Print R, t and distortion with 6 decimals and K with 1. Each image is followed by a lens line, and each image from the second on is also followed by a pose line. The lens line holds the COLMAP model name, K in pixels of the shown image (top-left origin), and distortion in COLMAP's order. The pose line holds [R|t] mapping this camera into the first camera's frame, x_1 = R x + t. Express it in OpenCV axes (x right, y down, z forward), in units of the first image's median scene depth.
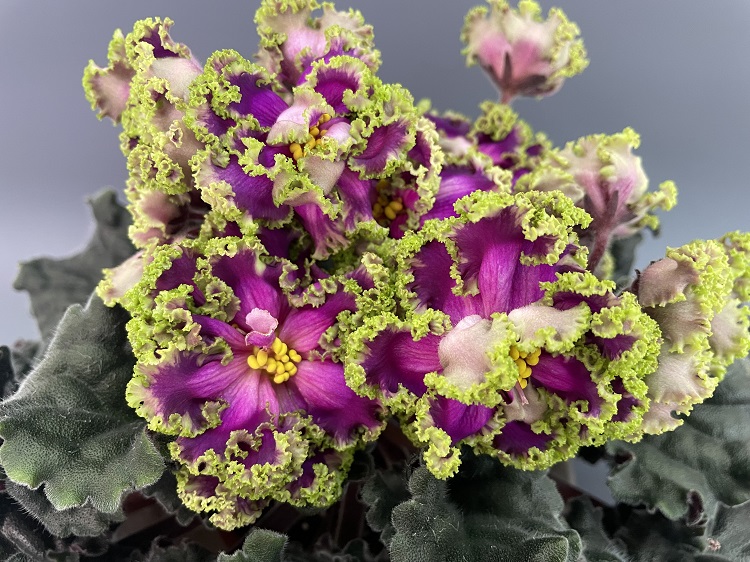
lens RADIAL K [[599.7, 0, 374.2], [0, 599.7, 282.3], [0, 0, 1]] dist [0.004986, -0.011852]
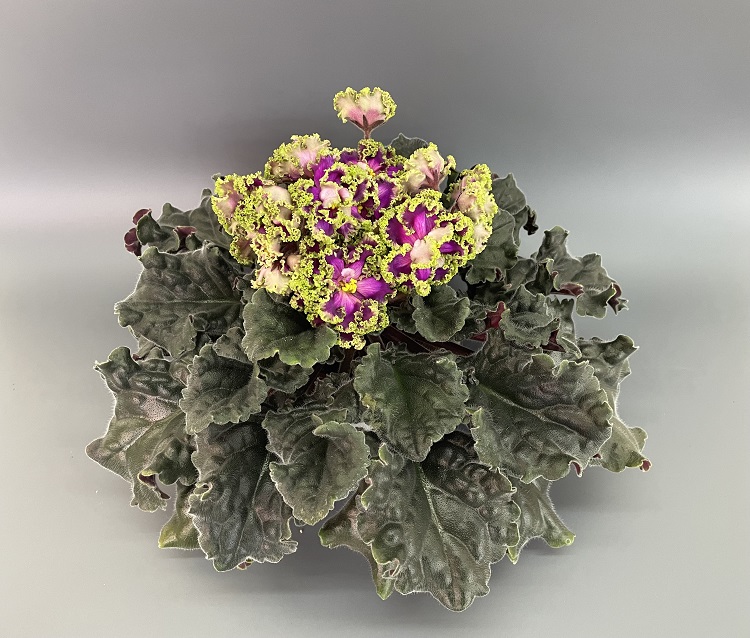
lens RADIAL K [[635.6, 0, 375.3], [0, 635.6, 318.6], [0, 0, 1]] dist [0.013403, 0.001766]
pose [[0.858479, -0.425389, 0.286456, -0.958316], [0.349279, 0.893960, 0.280785, -0.492089], [-0.375523, -0.140995, 0.916025, -1.630424]]
